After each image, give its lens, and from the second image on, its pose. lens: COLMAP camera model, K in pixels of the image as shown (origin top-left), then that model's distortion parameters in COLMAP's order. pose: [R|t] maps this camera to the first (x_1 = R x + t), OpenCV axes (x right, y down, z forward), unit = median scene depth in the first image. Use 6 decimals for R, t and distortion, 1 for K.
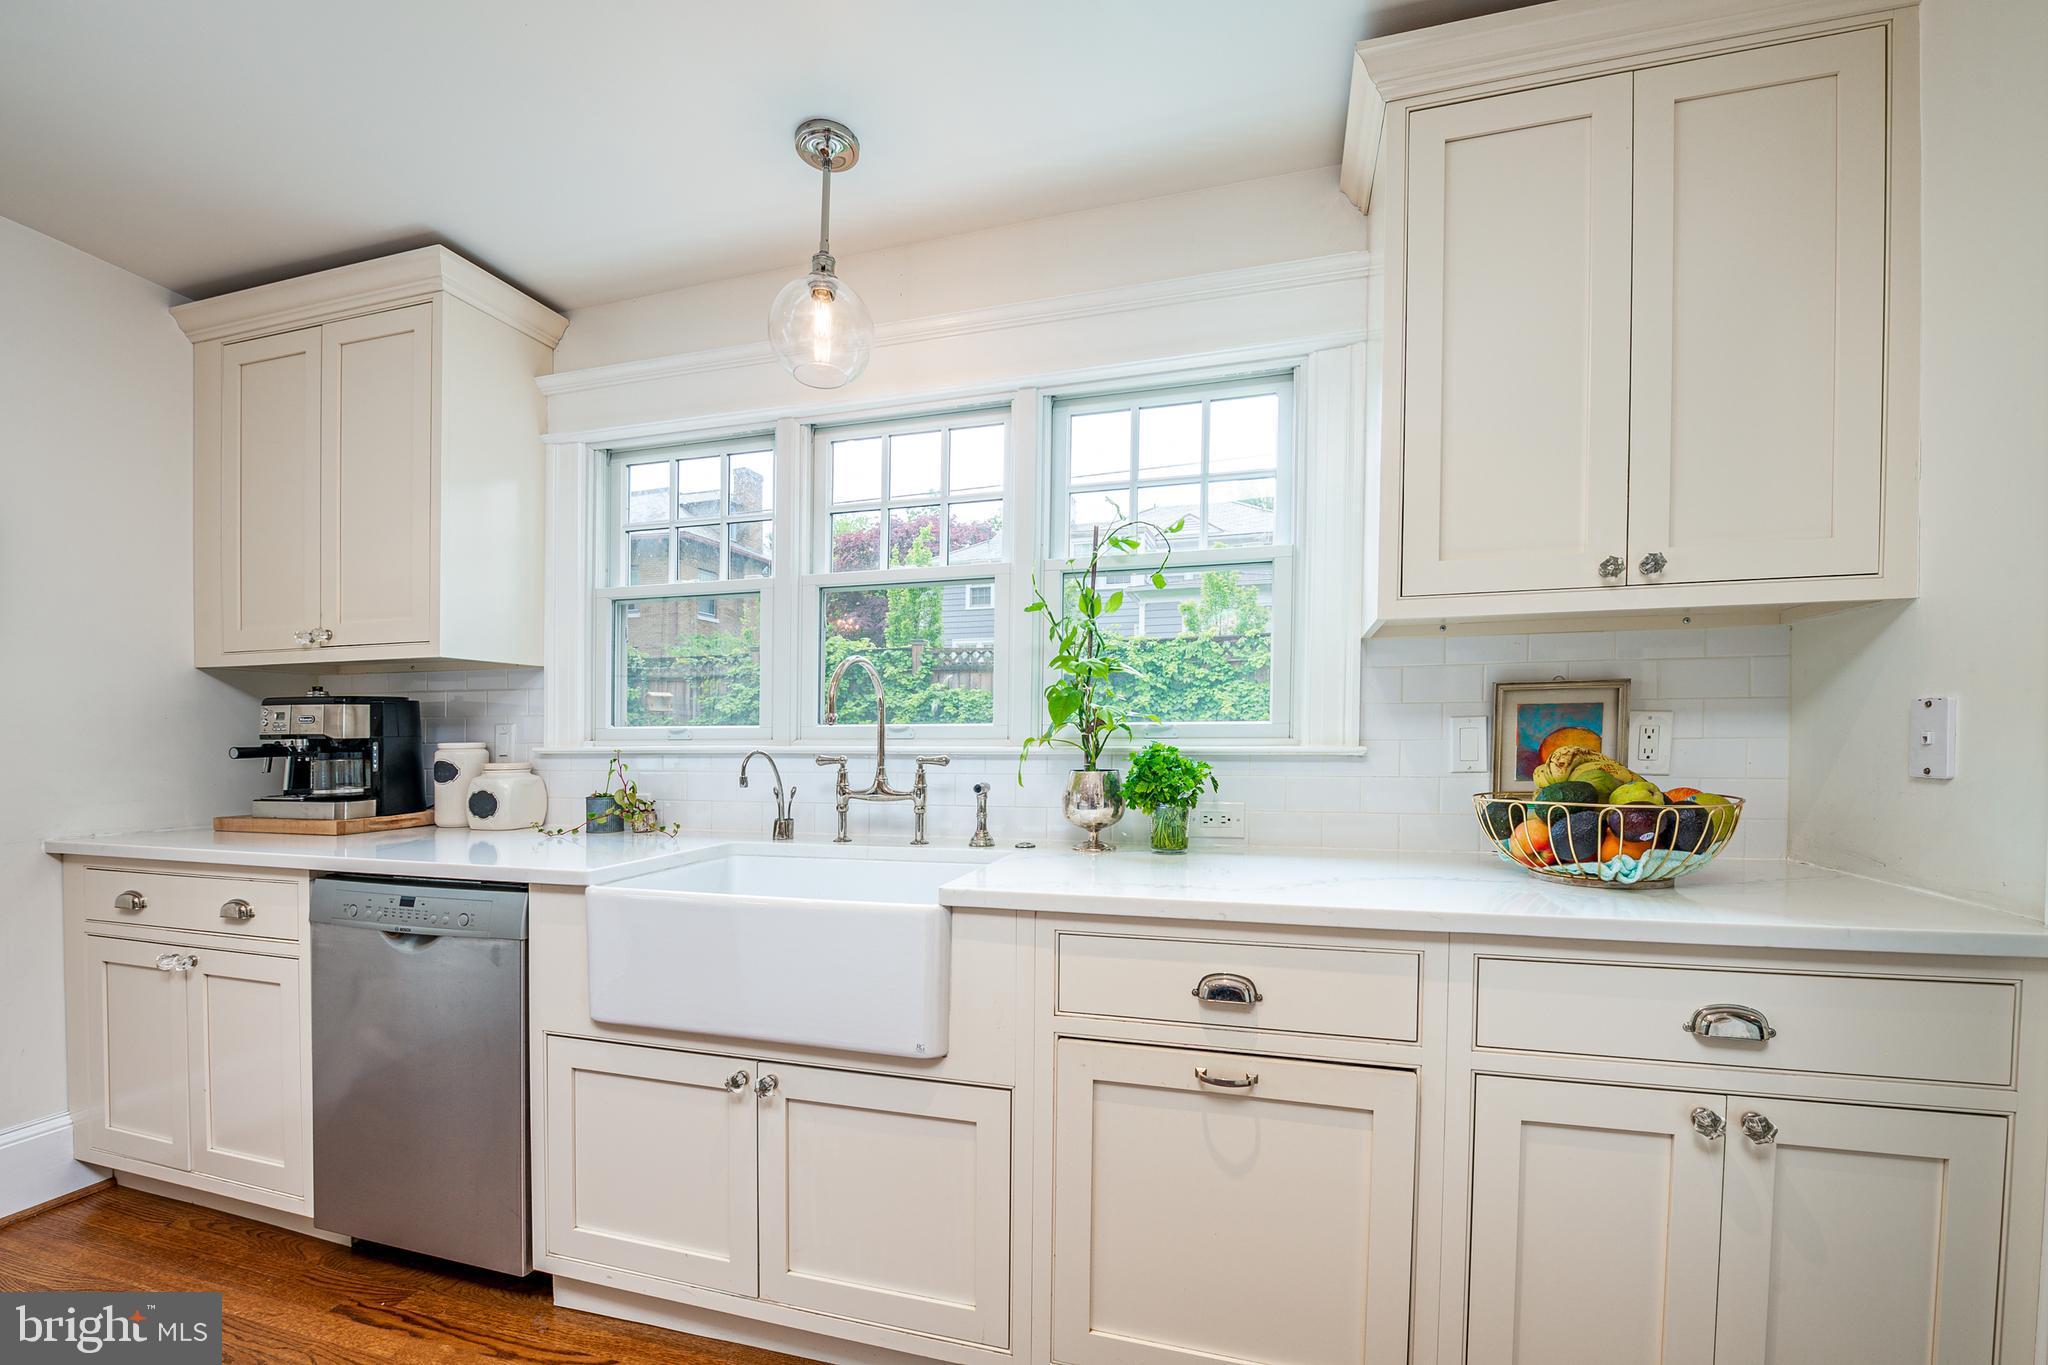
lens RADIAL K [[832.6, 0, 1061.7], [0, 832.6, 764.2], [0, 0, 1]] dist [-0.009677, -0.001791]
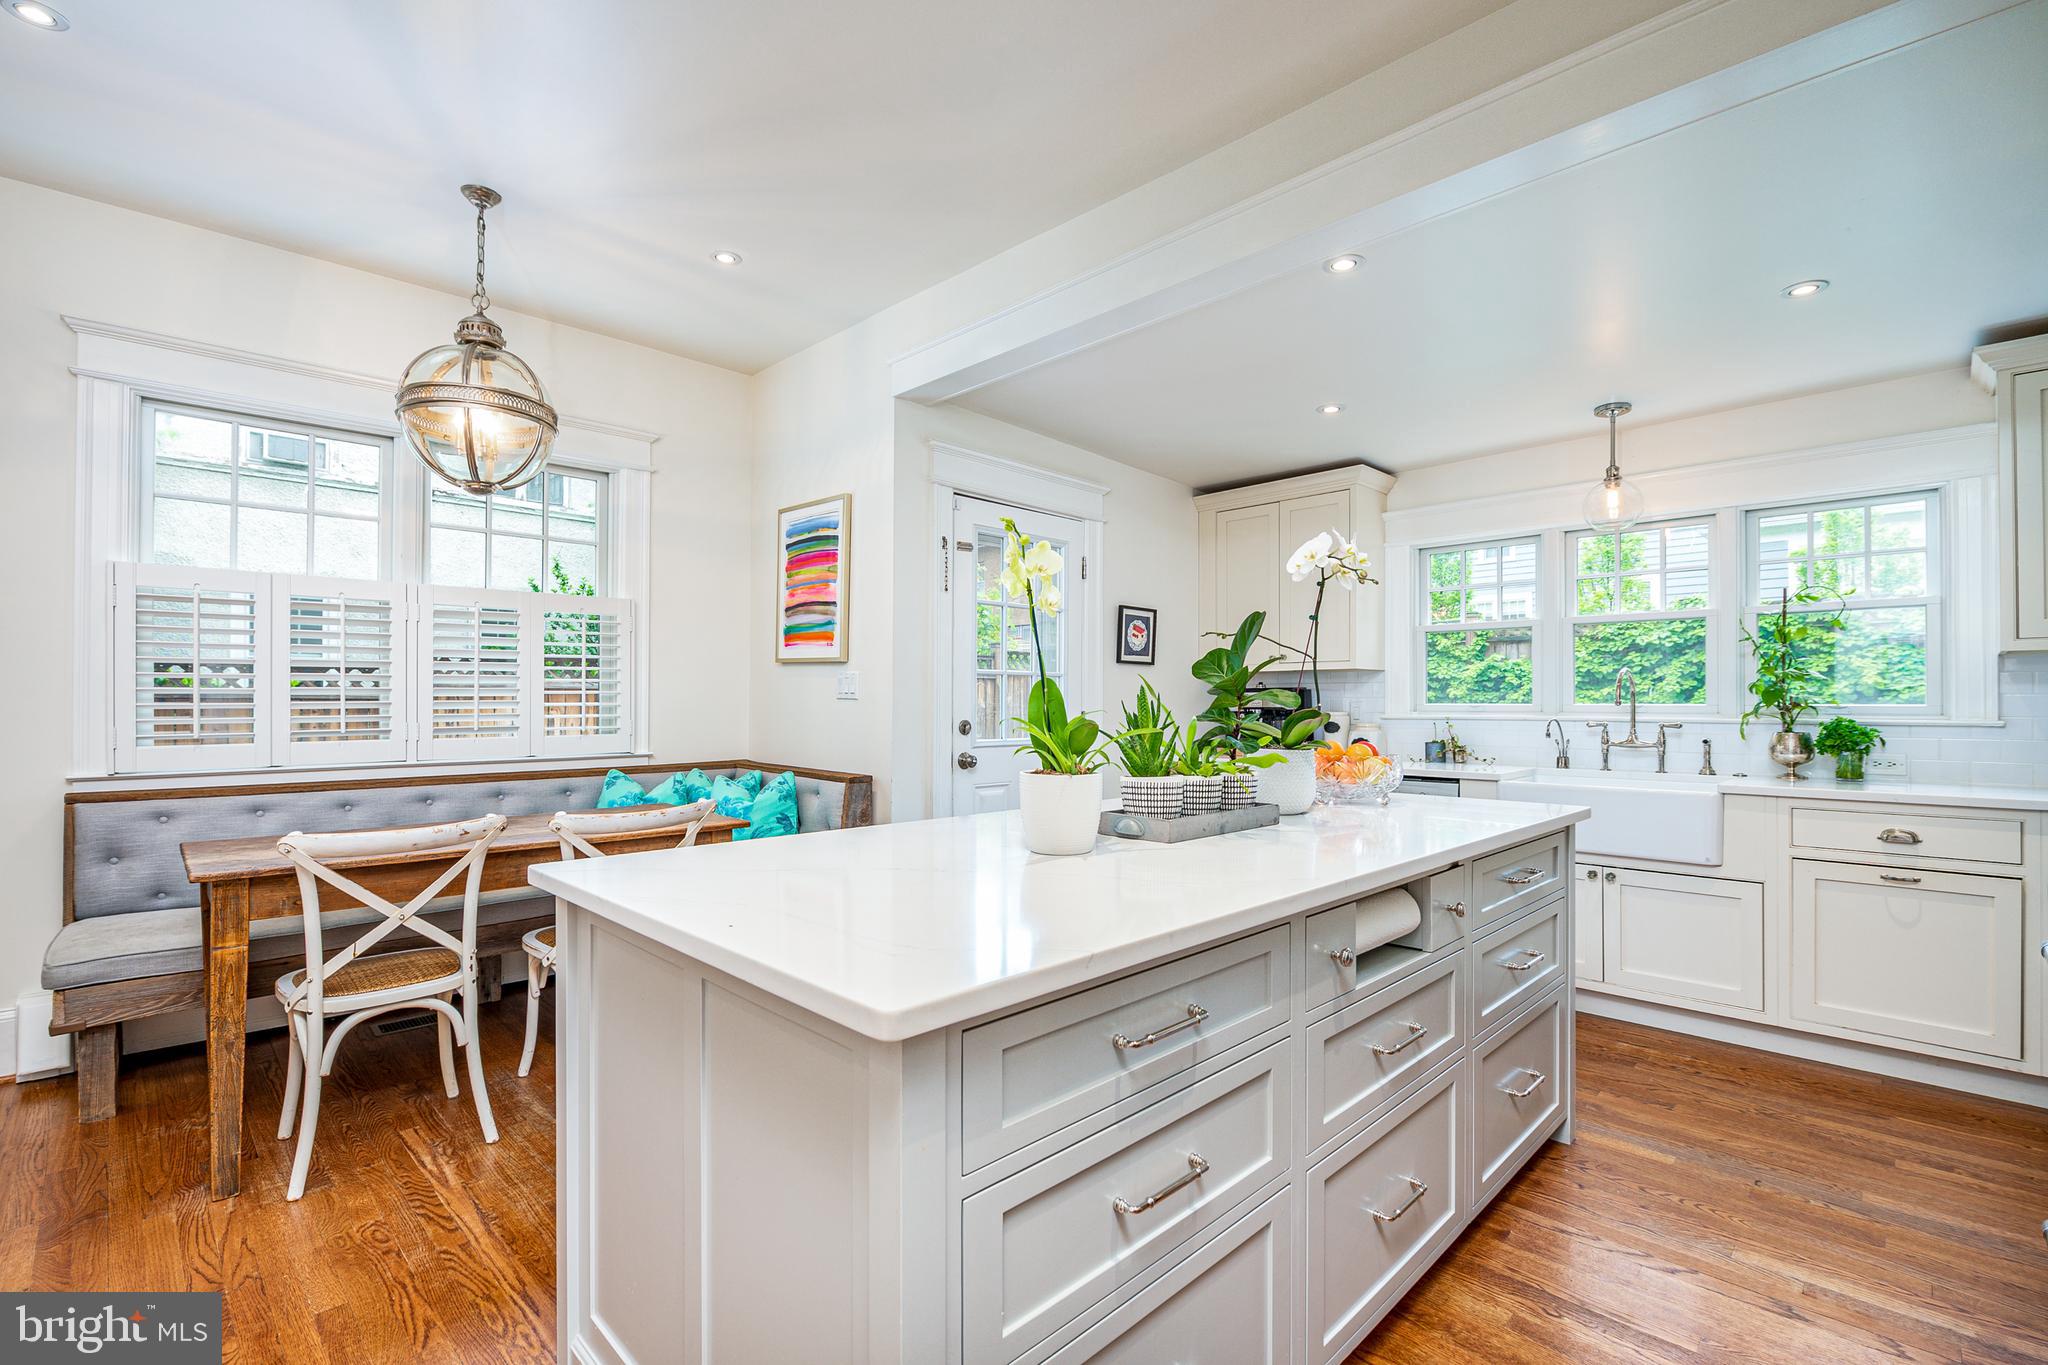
lens RADIAL K [[931.9, 0, 1016.8], [0, 931.9, 676.8], [0, 0, 1]] dist [-0.003024, -0.002893]
pose [[0.857902, -0.009223, -0.513730, -0.350405], [-0.022075, 0.998254, -0.054786, 0.033463], [0.513339, 0.058341, 0.856201, -1.496035]]
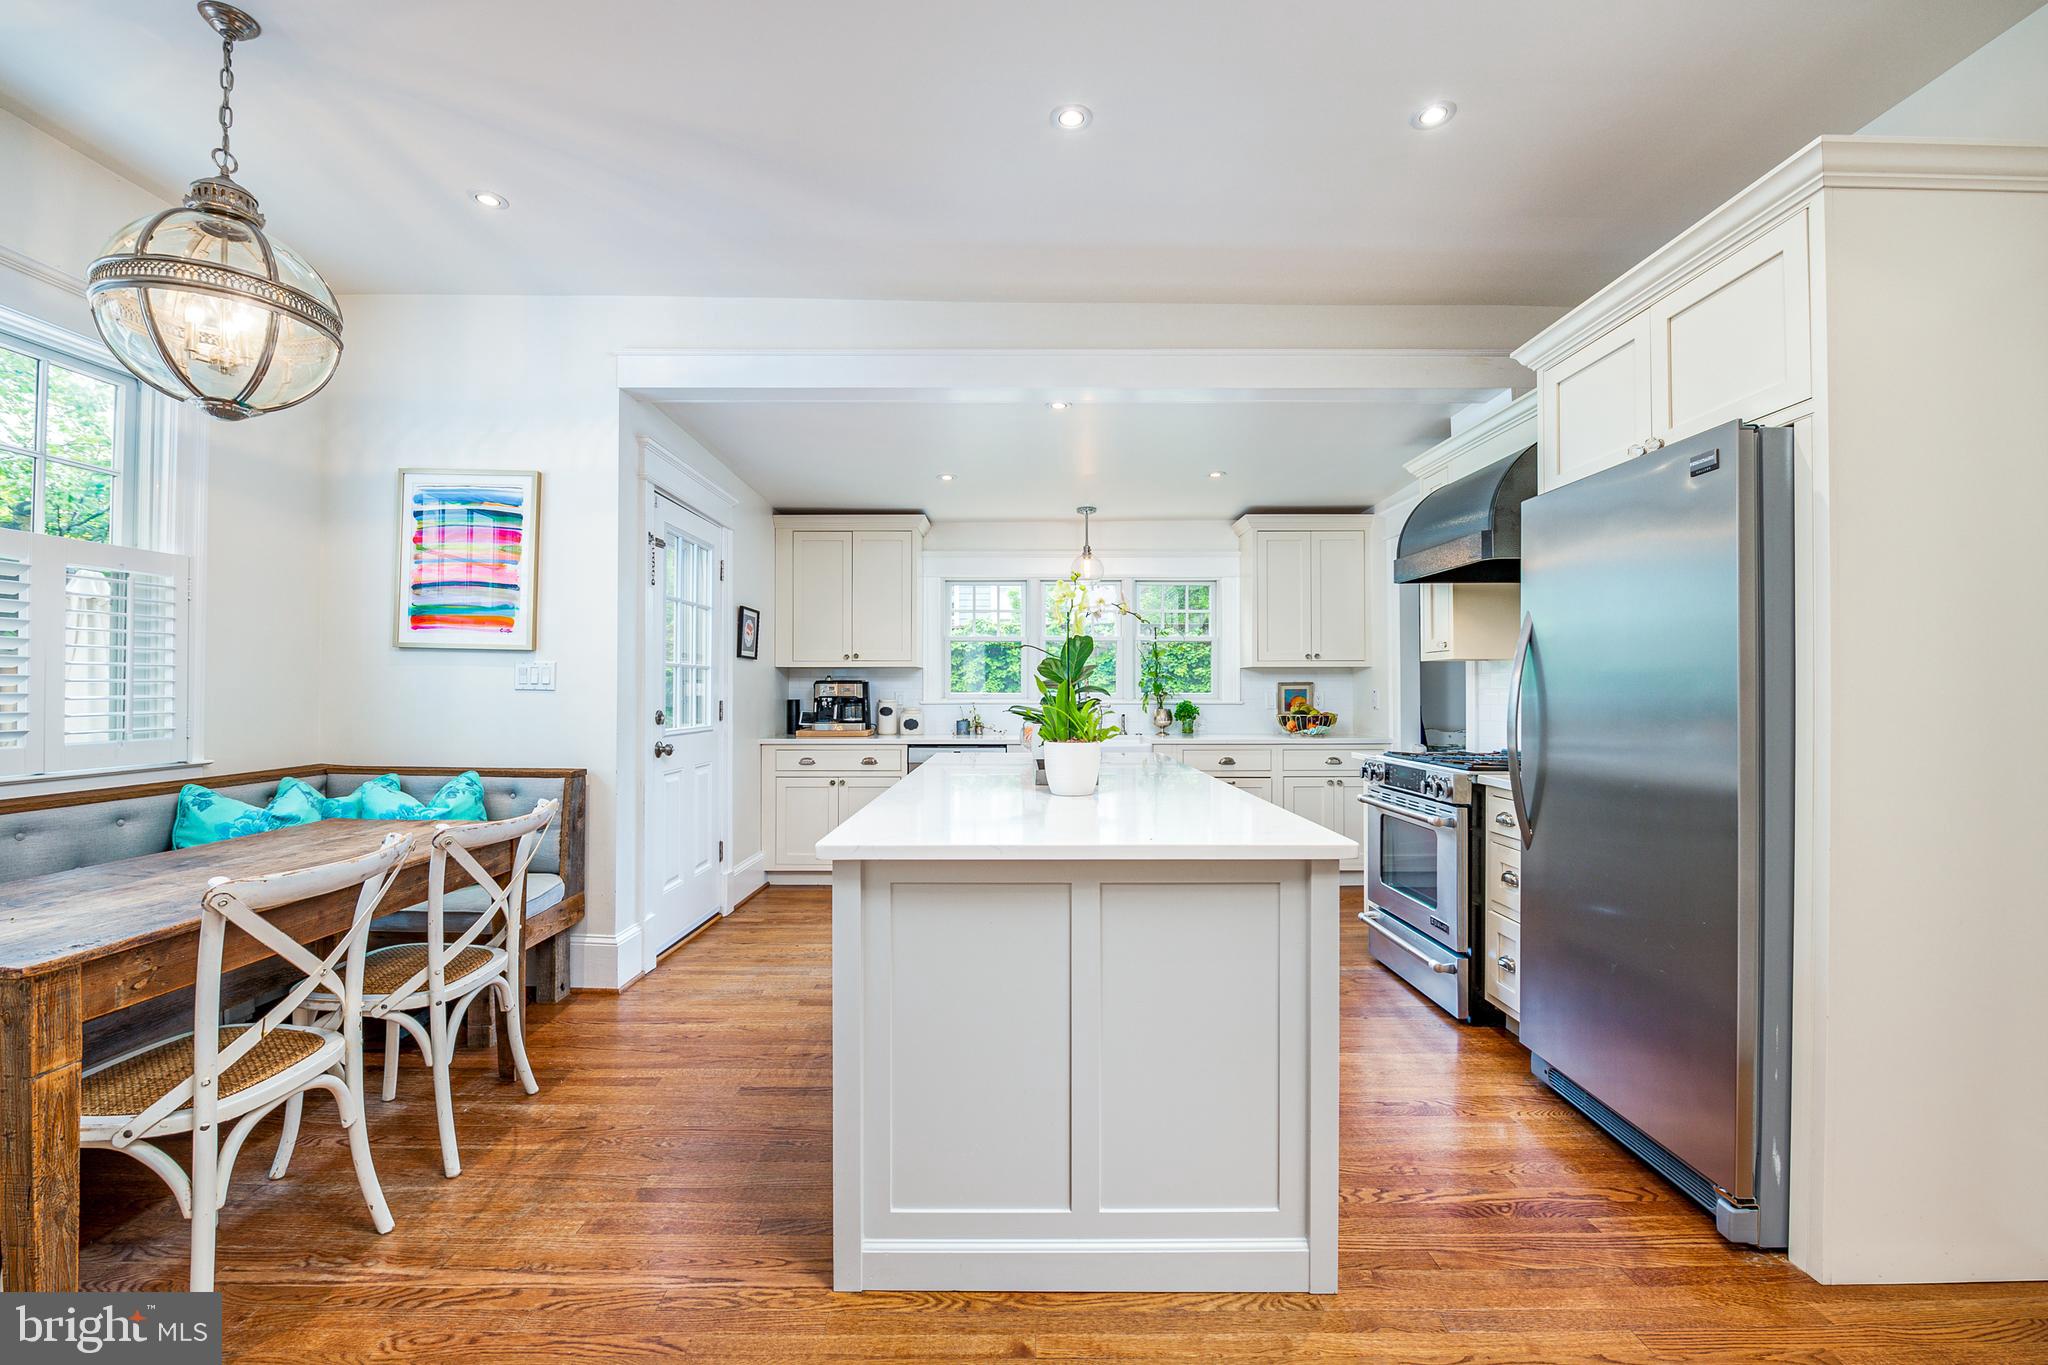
lens RADIAL K [[859.8, 0, 1017.9], [0, 859.8, 669.0], [0, 0, 1]] dist [-0.011535, -0.001270]
pose [[0.963658, 0.010685, 0.266924, -1.337312], [0.005302, 0.998238, -0.059100, 0.045275], [-0.267086, 0.058367, 0.961904, -1.946386]]
